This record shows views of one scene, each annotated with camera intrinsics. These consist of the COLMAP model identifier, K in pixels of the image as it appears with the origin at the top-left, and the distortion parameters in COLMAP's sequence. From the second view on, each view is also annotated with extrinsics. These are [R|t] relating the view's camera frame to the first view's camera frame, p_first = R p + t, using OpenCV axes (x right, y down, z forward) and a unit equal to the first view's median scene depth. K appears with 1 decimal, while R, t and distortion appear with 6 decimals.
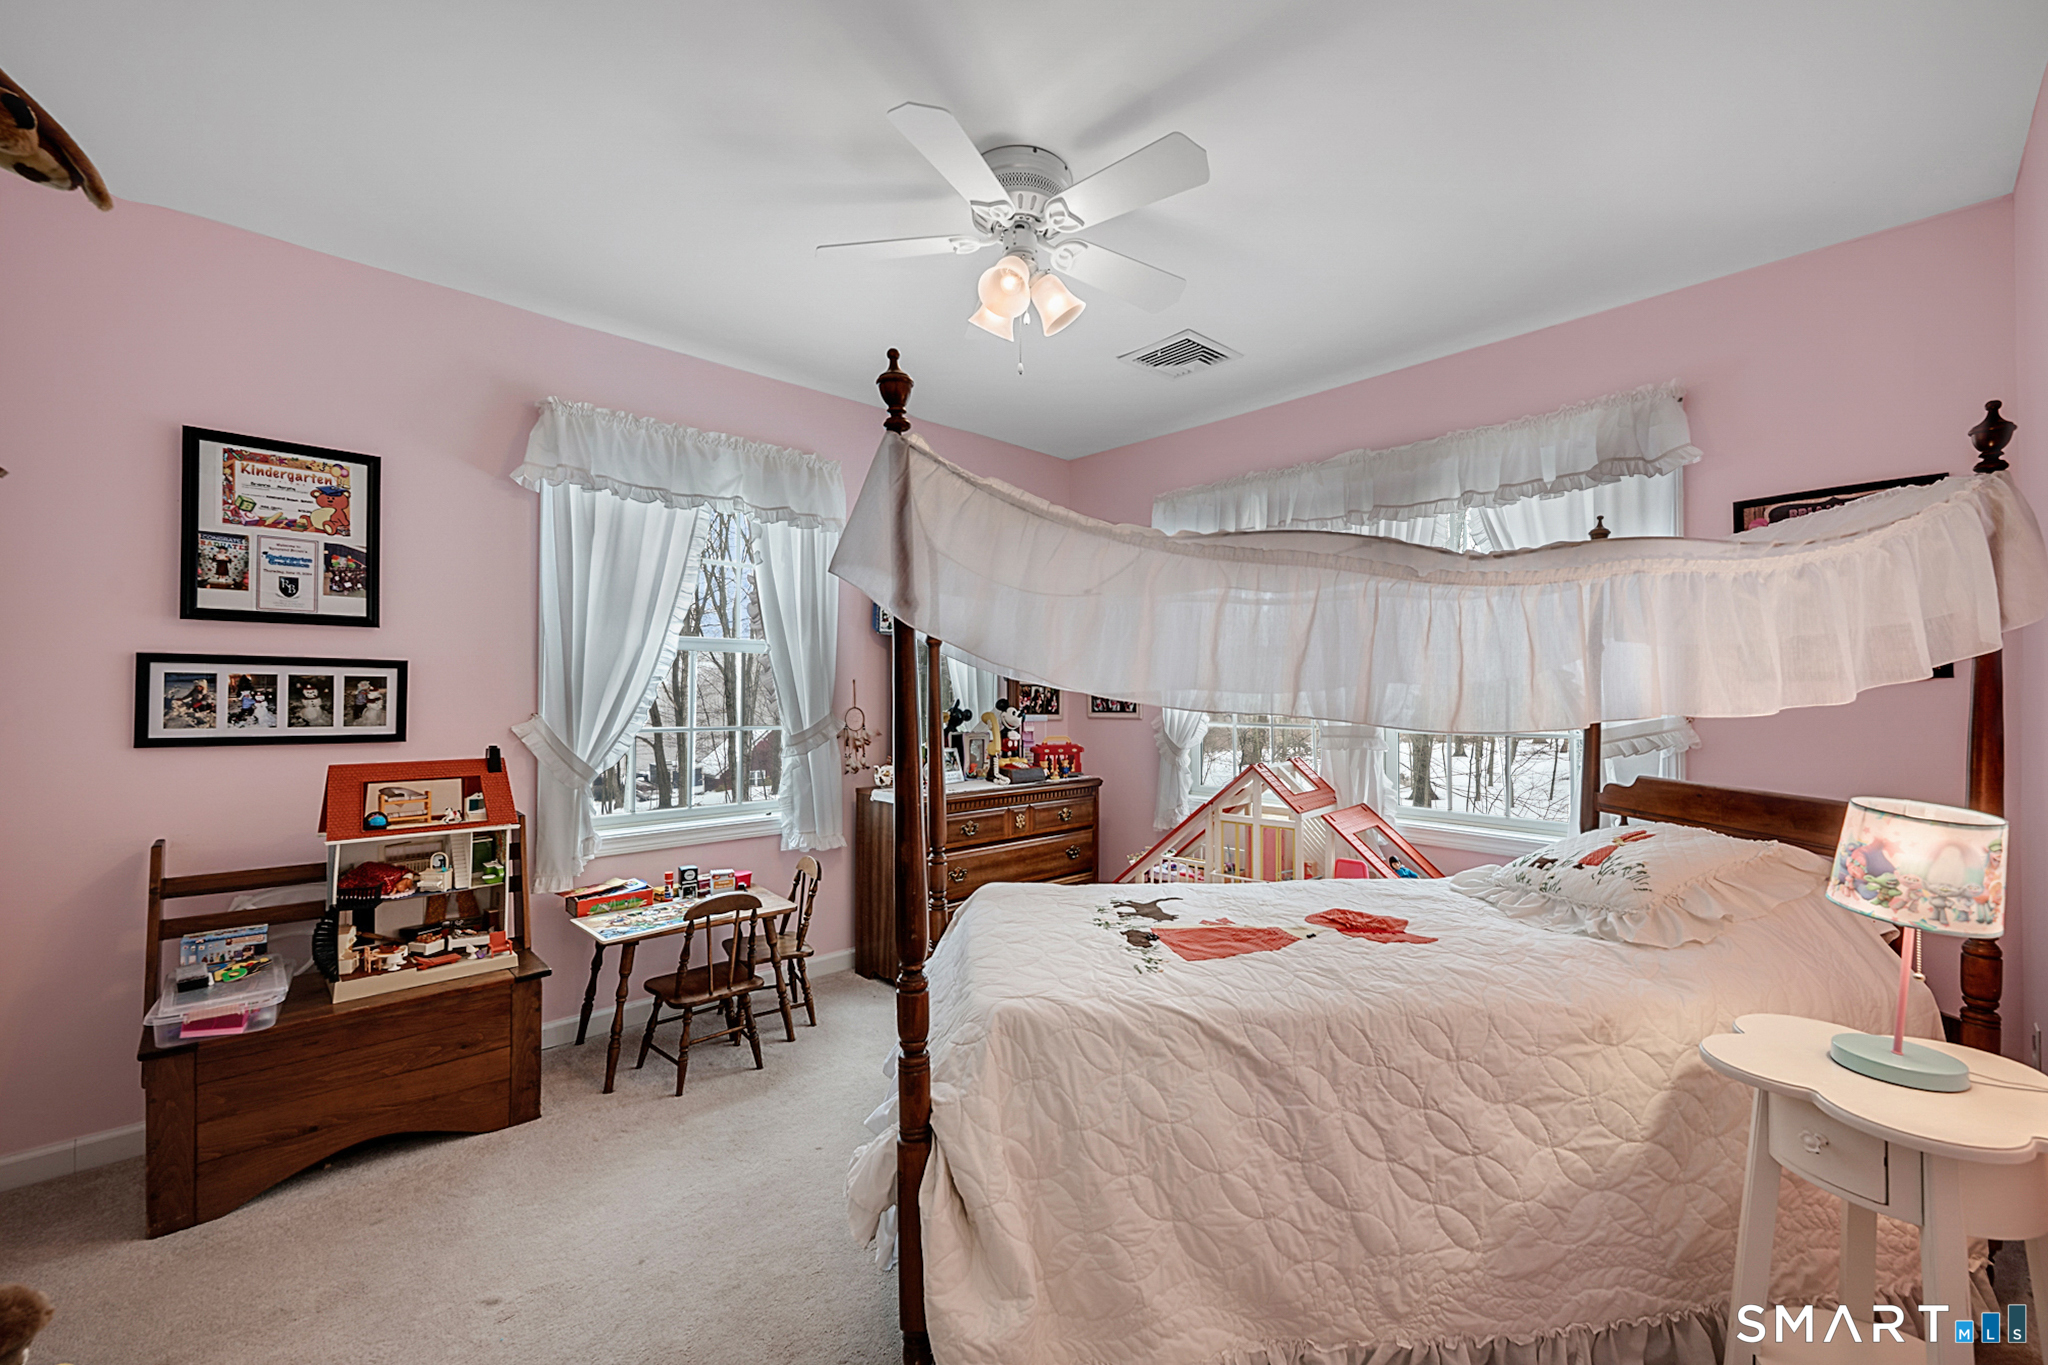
lens RADIAL K [[822.8, 0, 1023.8], [0, 822.8, 681.9], [0, 0, 1]] dist [0.004560, -0.000363]
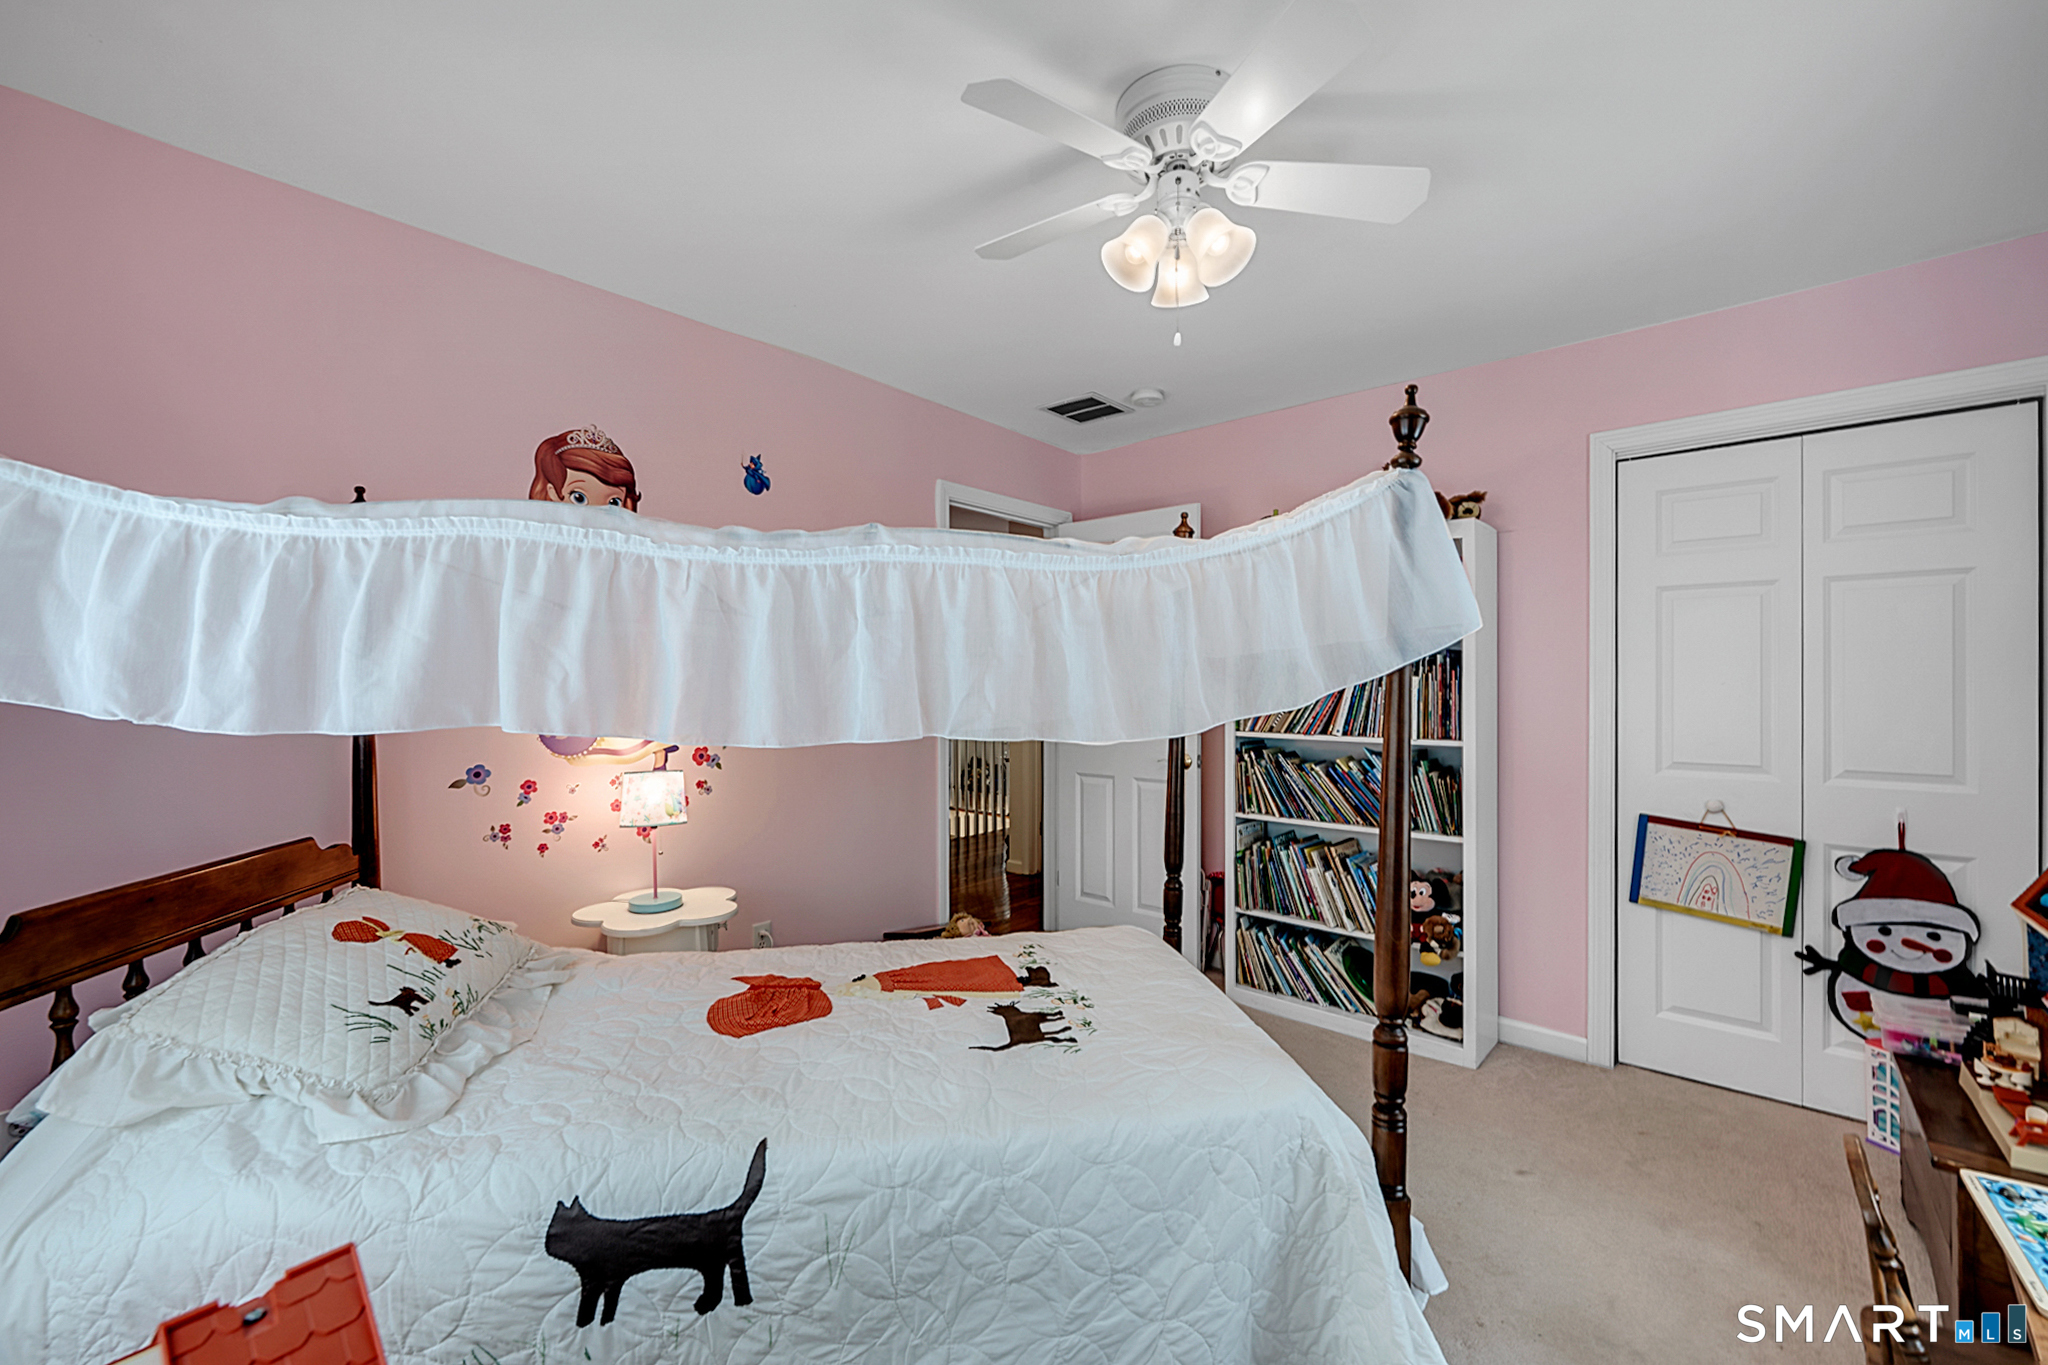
lens RADIAL K [[822.8, 0, 1024.1], [0, 822.8, 687.1], [0, 0, 1]] dist [0.004560, -0.000363]
pose [[-0.994920, -0.000368, -0.100664, 0.243279], [0.000622, 0.999952, -0.009806, -0.019928], [0.100663, -0.009819, -0.994872, 1.877921]]
